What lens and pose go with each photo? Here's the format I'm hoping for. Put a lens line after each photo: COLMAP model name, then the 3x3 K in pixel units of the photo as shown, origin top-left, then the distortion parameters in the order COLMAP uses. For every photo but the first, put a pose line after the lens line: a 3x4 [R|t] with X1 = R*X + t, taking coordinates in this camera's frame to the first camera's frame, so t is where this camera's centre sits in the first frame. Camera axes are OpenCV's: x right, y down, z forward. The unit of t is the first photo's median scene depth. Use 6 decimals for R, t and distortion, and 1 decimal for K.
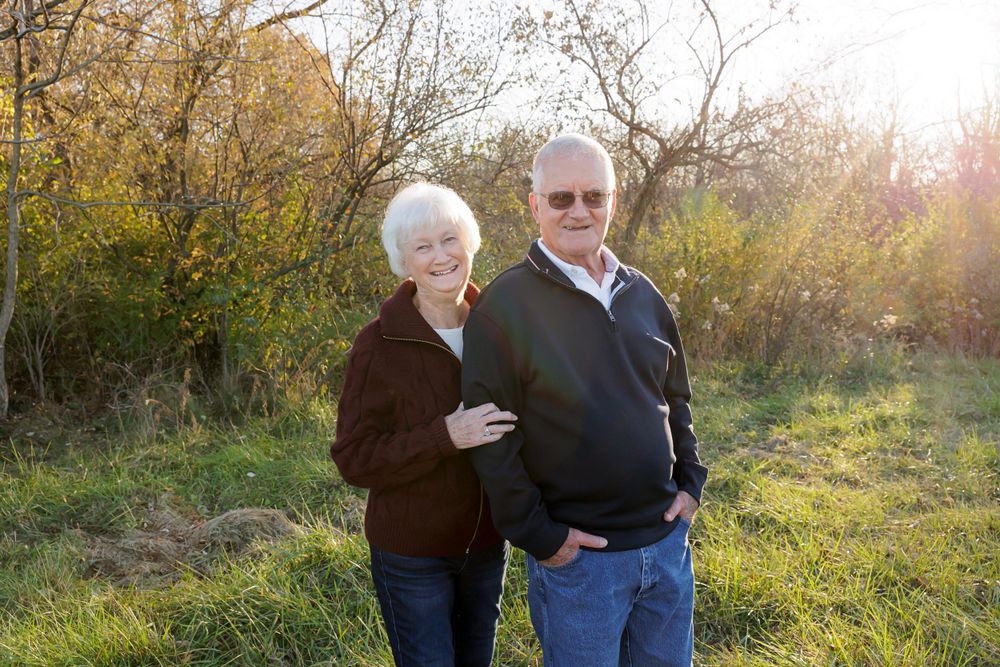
lens RADIAL K [[936.1, 0, 500.0], [0, 936.1, 333.5], [0, 0, 1]] dist [0.007442, 0.008999]
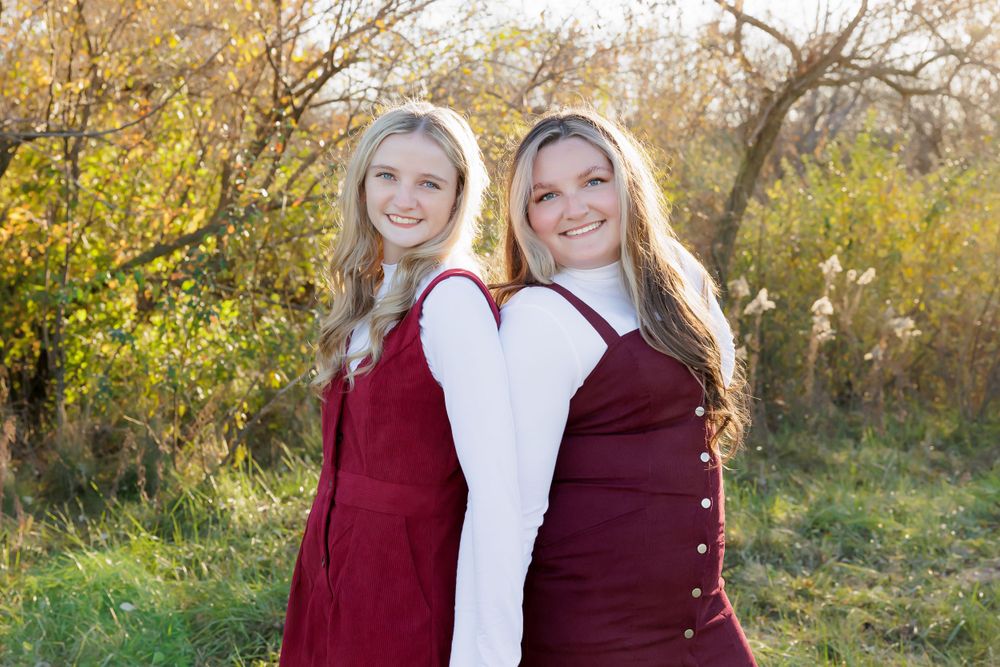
lens RADIAL K [[1516.3, 0, 500.0], [0, 1516.3, 333.5], [0, 0, 1]] dist [-0.002882, 0.118815]
pose [[0.999699, 0.015469, 0.019032, -0.035642], [-0.015141, 0.999736, -0.017286, -0.001263], [-0.019295, 0.016993, 0.999669, 0.044485]]
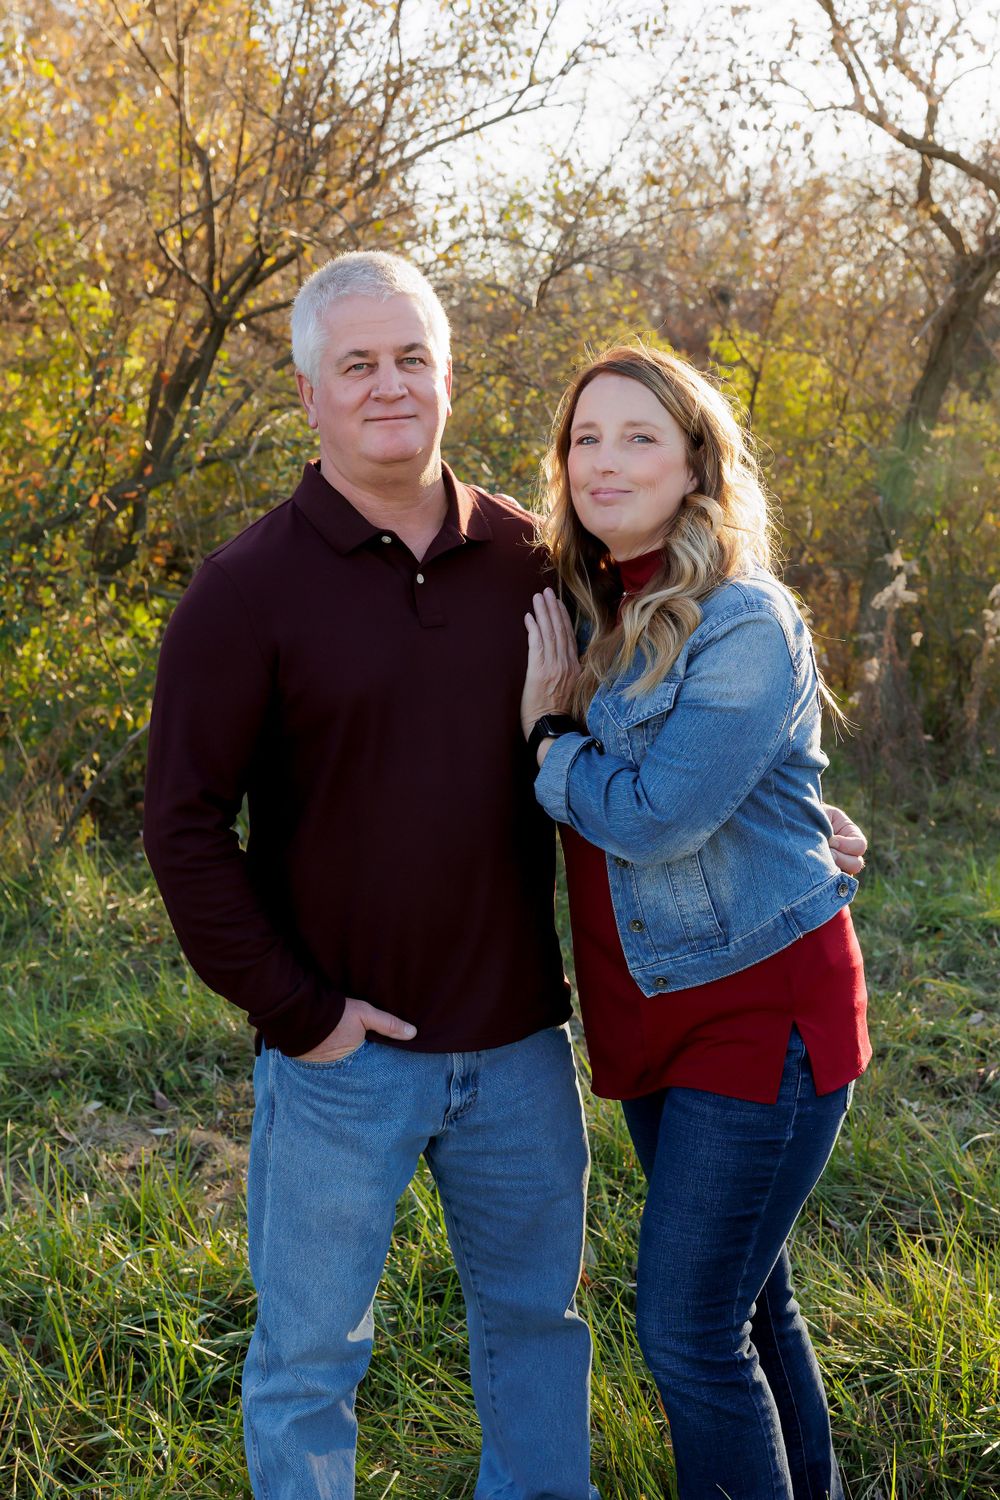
lens RADIAL K [[2274.5, 0, 496.8], [0, 2274.5, 758.9], [0, 0, 1]] dist [-0.002882, 0.118815]
pose [[0.995898, -0.001611, -0.090468, 0.059334], [0.005301, 0.999163, 0.040557, -0.006926], [0.090327, -0.040870, 0.995073, 0.032405]]
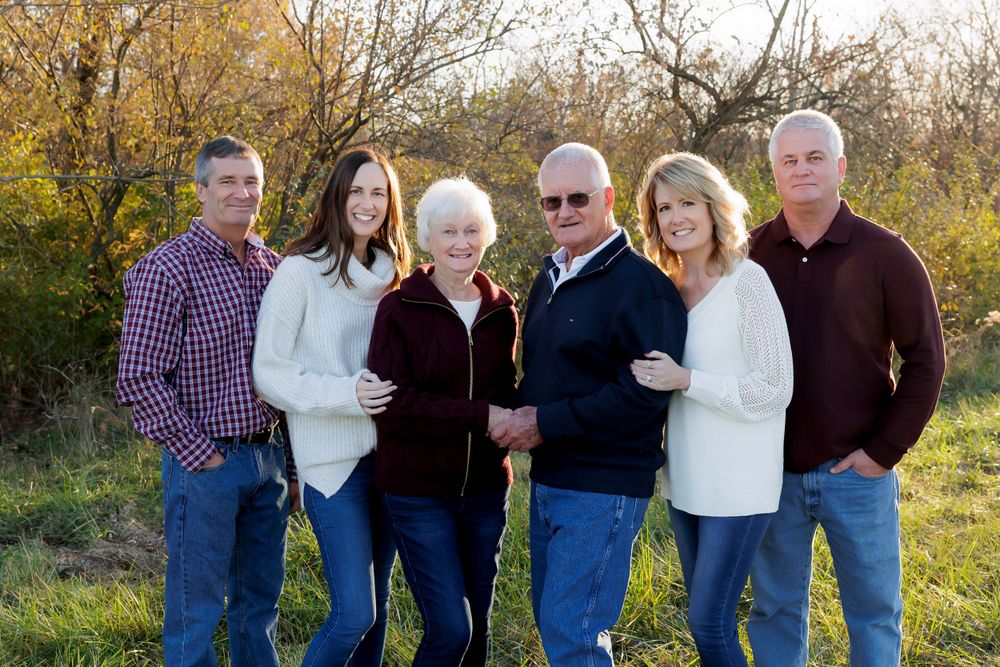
lens RADIAL K [[1367.2, 0, 518.7], [0, 1367.2, 332.3], [0, 0, 1]] dist [0.016641, 0.033772]
pose [[0.999996, -0.002935, 0.000281, 0.009570], [0.002938, 0.999923, -0.012083, 0.012494], [-0.000246, 0.012084, 0.999927, -0.173263]]
